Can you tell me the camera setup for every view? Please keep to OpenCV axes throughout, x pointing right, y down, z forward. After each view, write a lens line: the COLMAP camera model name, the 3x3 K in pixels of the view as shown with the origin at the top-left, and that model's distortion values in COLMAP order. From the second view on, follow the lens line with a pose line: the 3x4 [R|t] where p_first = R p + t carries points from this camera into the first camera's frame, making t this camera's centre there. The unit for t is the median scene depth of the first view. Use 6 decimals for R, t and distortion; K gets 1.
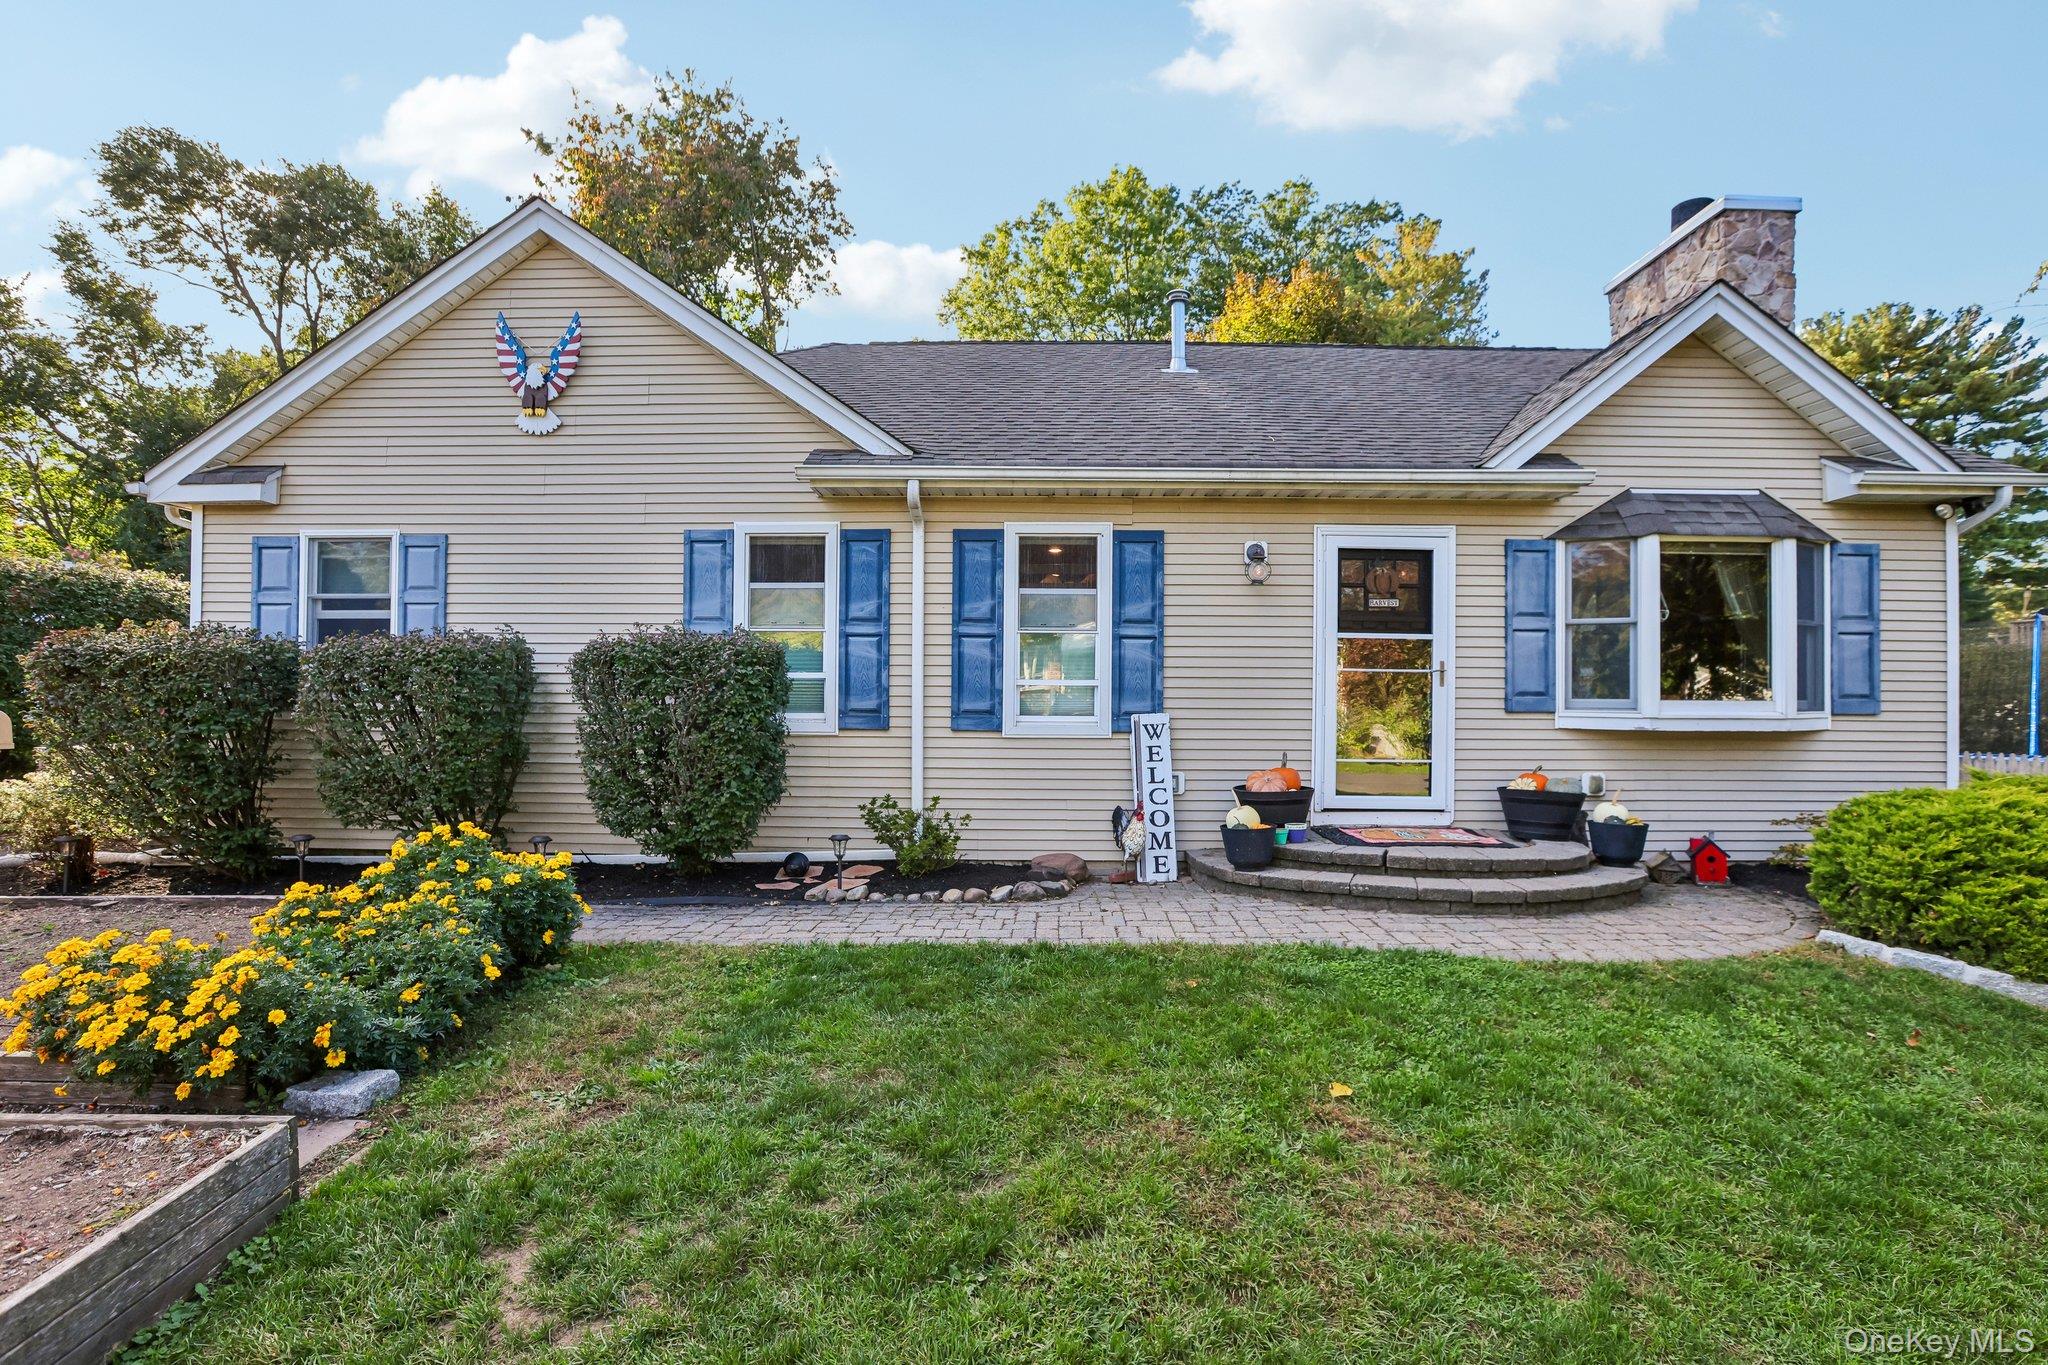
lens RADIAL K [[938.3, 0, 1035.4], [0, 938.3, 693.2], [0, 0, 1]] dist [-0.052874, 0.016835]
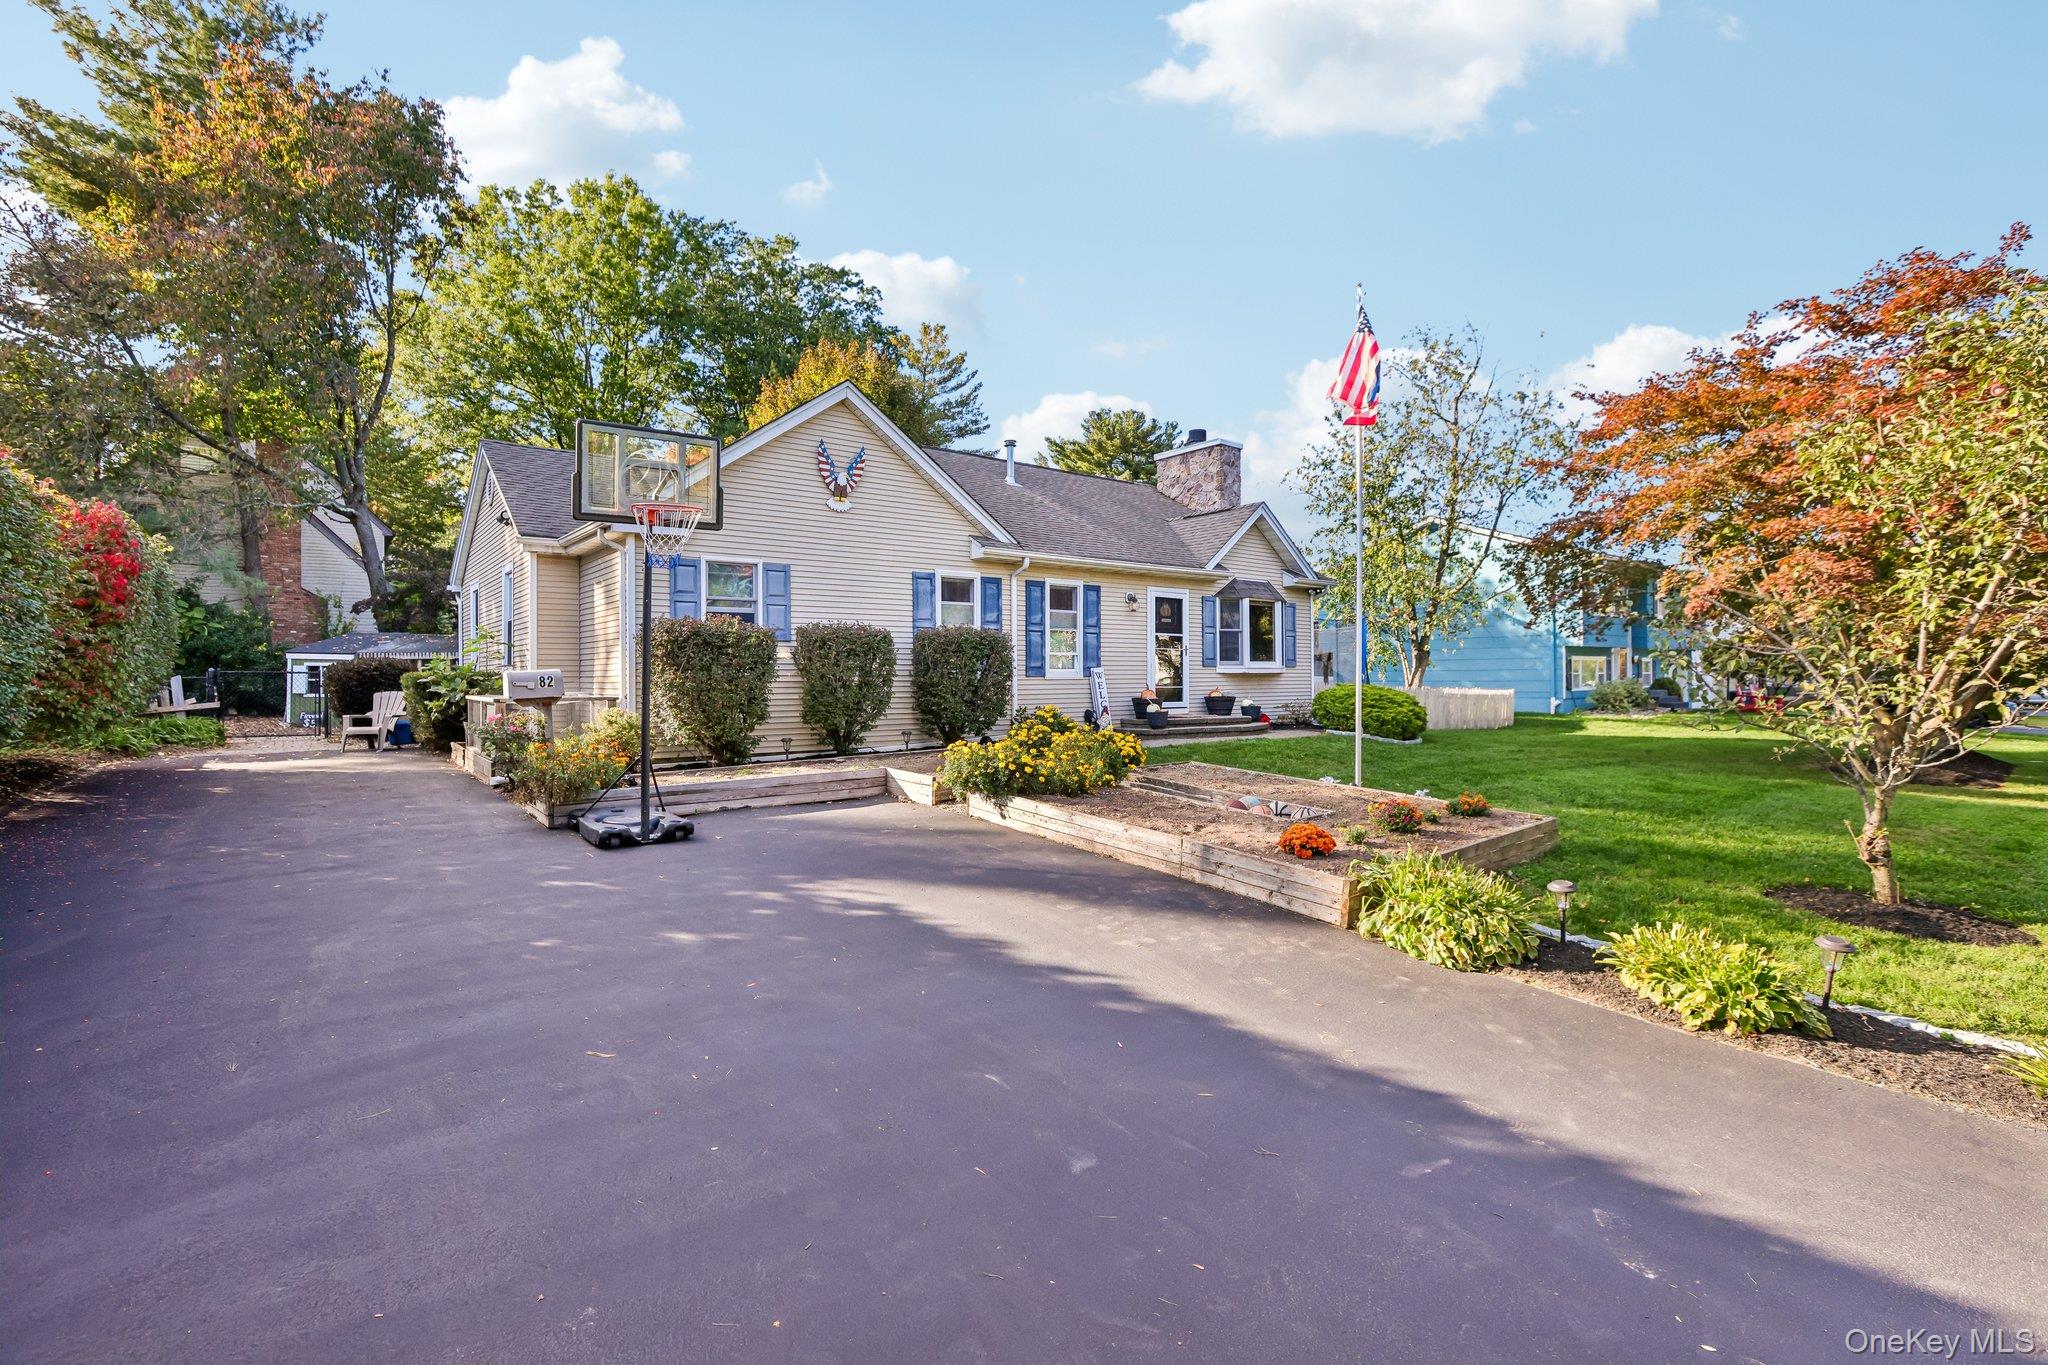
lens RADIAL K [[938.3, 0, 1026.8], [0, 938.3, 665.6], [0, 0, 1]] dist [-0.052874, 0.016835]
pose [[0.767688, -0.005092, 0.640804, -1.431104], [0.011212, 0.999922, -0.005487, 0.027084], [-0.640726, 0.011397, 0.767685, -0.601257]]
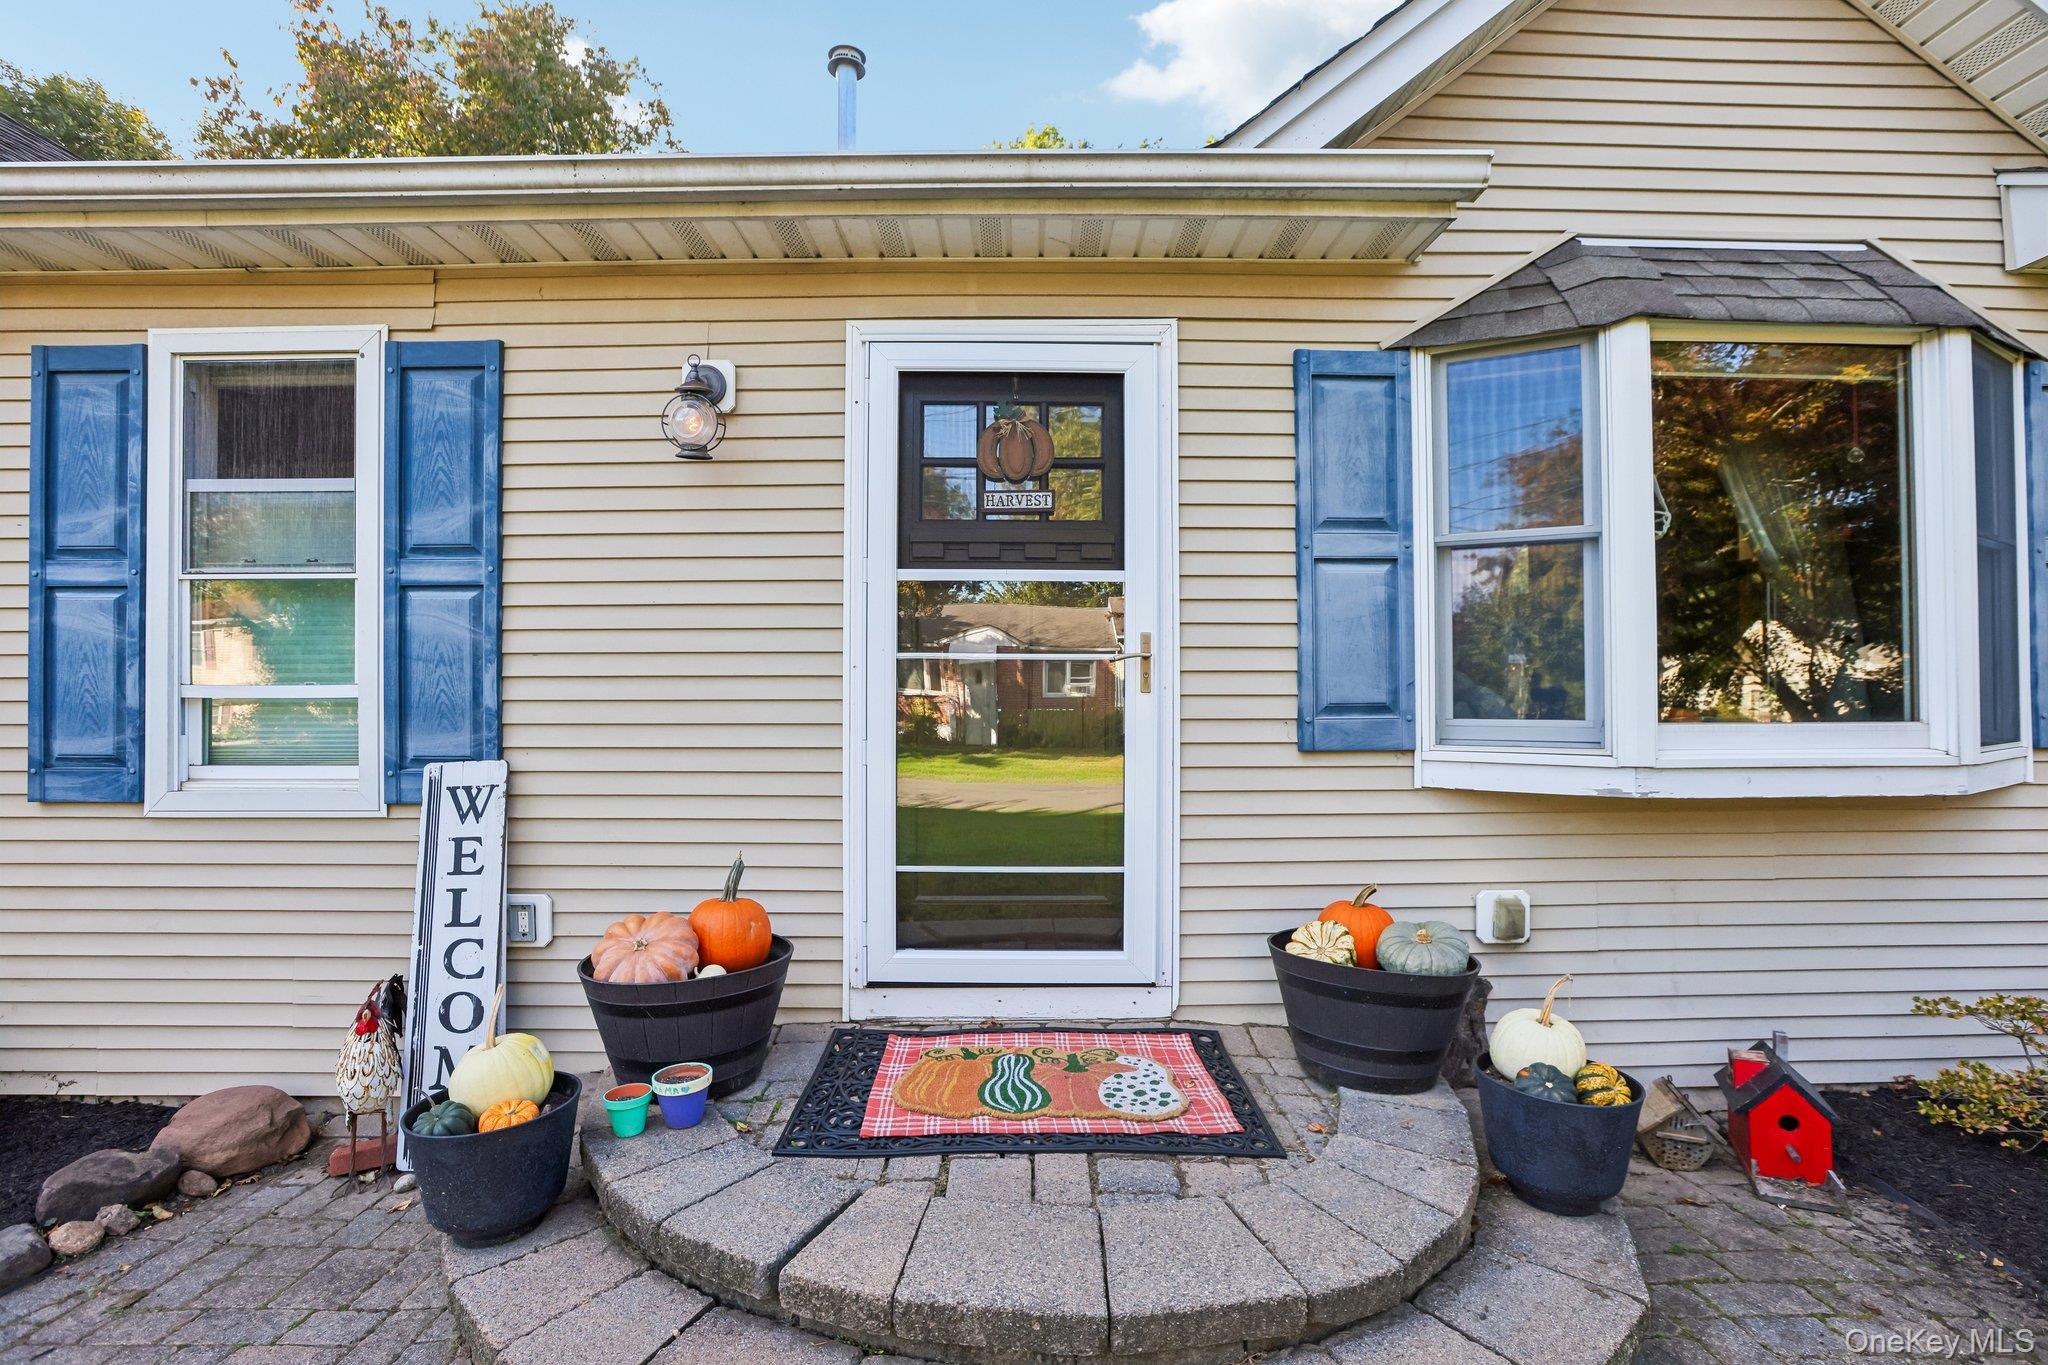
lens RADIAL K [[938.3, 0, 1024.4], [0, 938.3, 686.0], [0, 0, 1]] dist [-0.052874, 0.016835]
pose [[0.999628, -0.008982, 0.025743, 0.367954], [0.009165, 0.999933, -0.007014, -0.007917], [-0.025678, 0.007248, 0.999644, 0.568548]]
